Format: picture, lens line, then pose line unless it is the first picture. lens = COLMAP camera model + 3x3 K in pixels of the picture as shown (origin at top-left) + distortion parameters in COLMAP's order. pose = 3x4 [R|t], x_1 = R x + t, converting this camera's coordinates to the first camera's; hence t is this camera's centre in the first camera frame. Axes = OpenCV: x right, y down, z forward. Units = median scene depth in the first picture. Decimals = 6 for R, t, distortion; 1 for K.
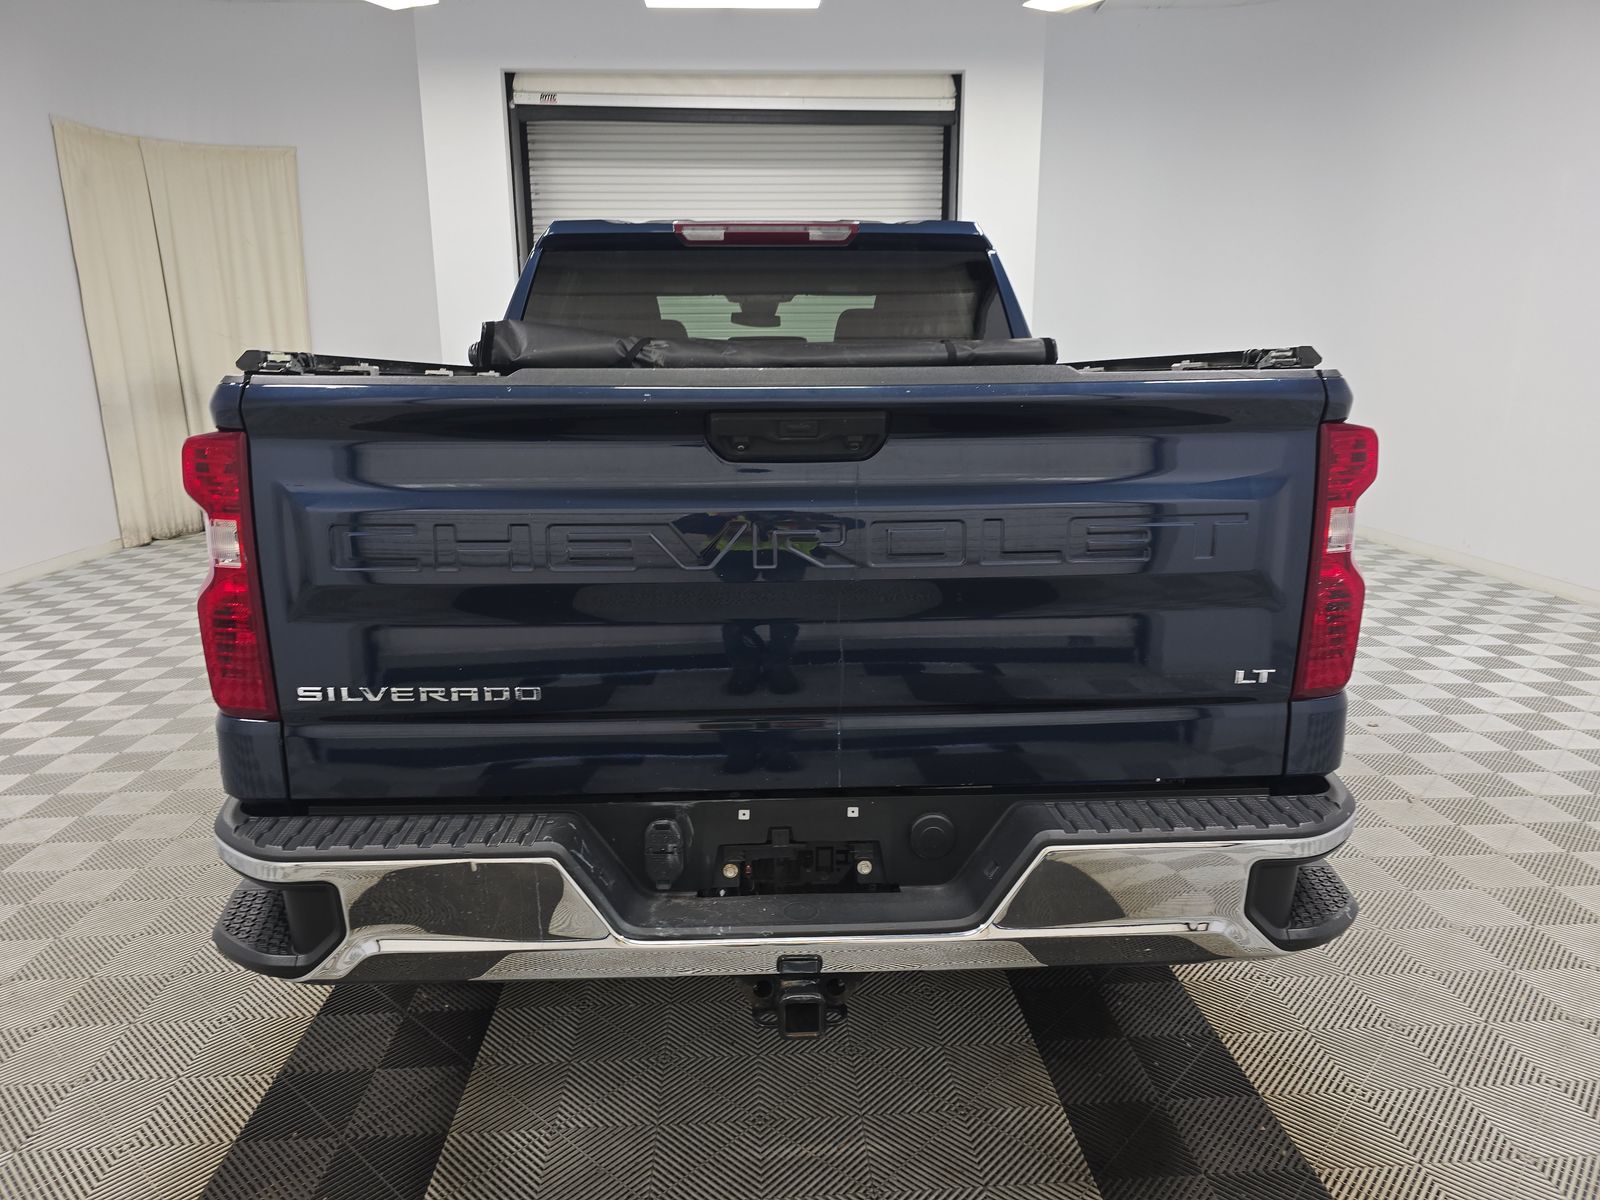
lens RADIAL K [[1128.1, 0, 800.0], [0, 1128.1, 600.0], [0, 0, 1]] dist [0.023000, 0.001683]
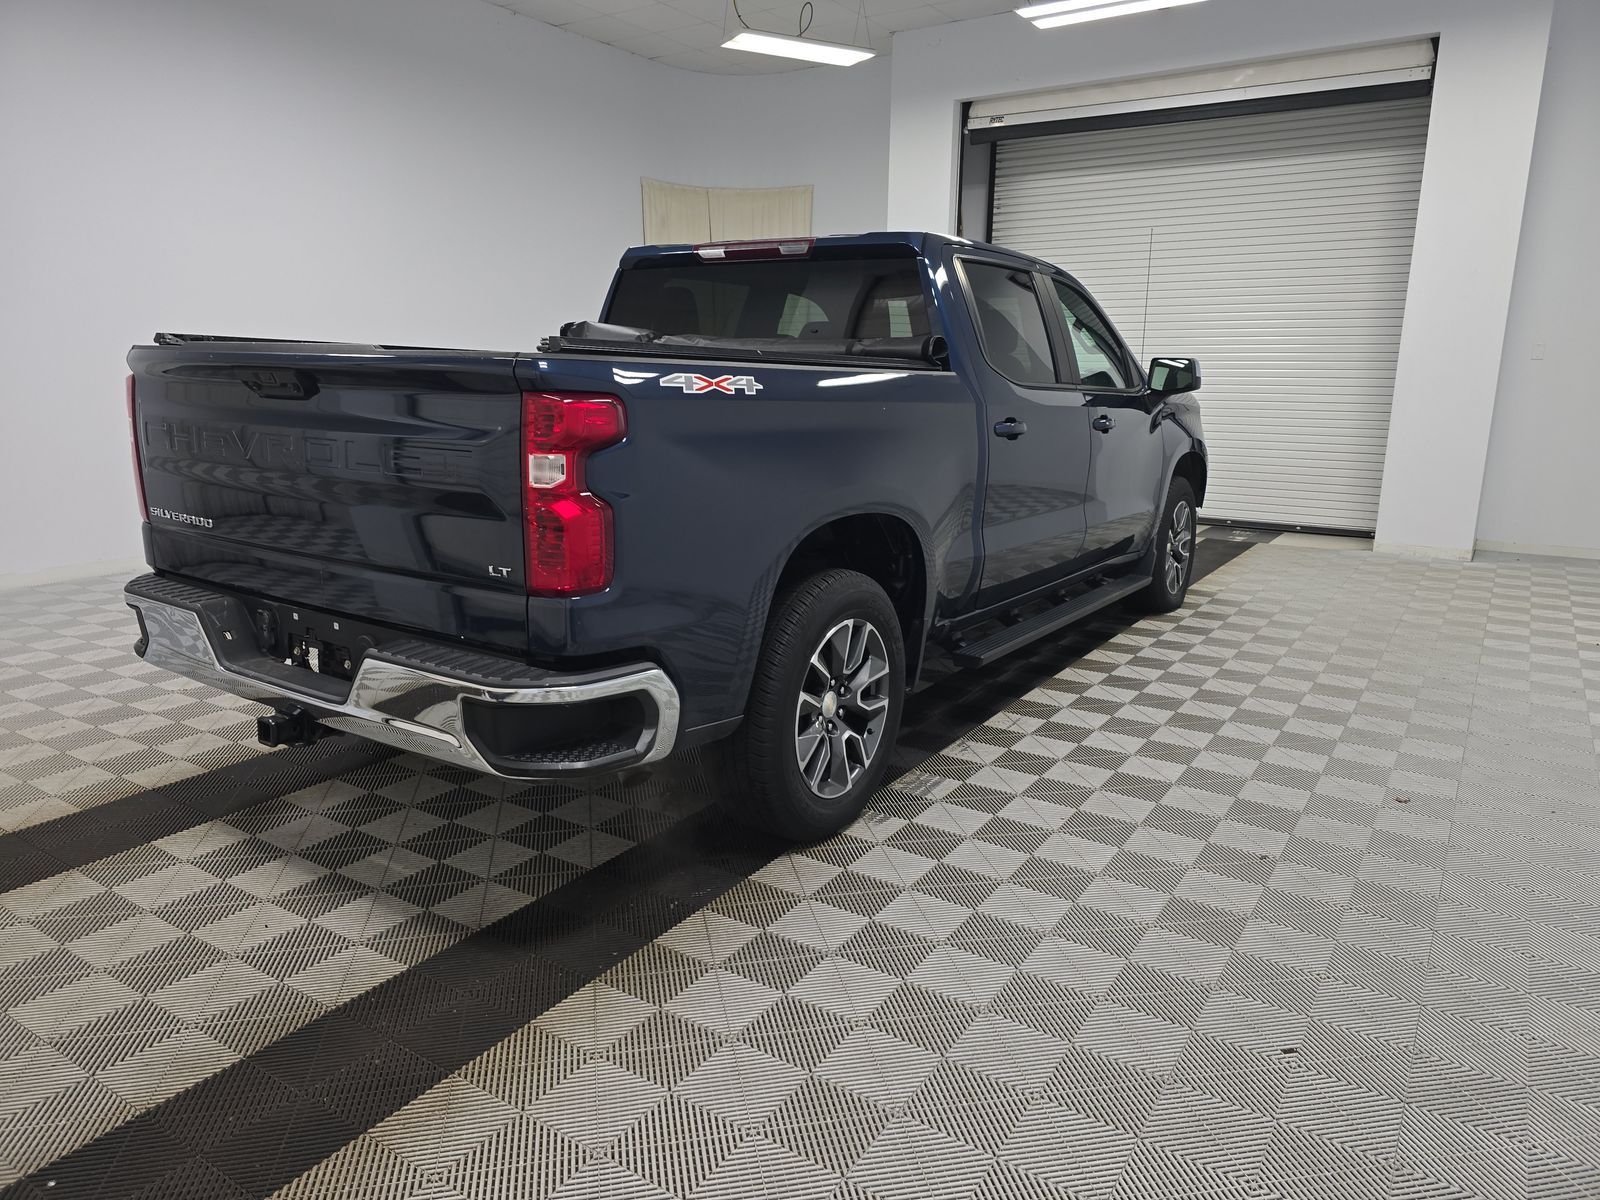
lens RADIAL K [[1110.7, 0, 800.0], [0, 1110.7, 600.0], [0, 0, 1]] dist [0.071916, -0.047868]
pose [[0.800210, 0.142270, -0.582601, 0.329876], [-0.143032, 0.988695, 0.044981, -0.002784], [0.582414, 0.047337, 0.811513, 0.020991]]
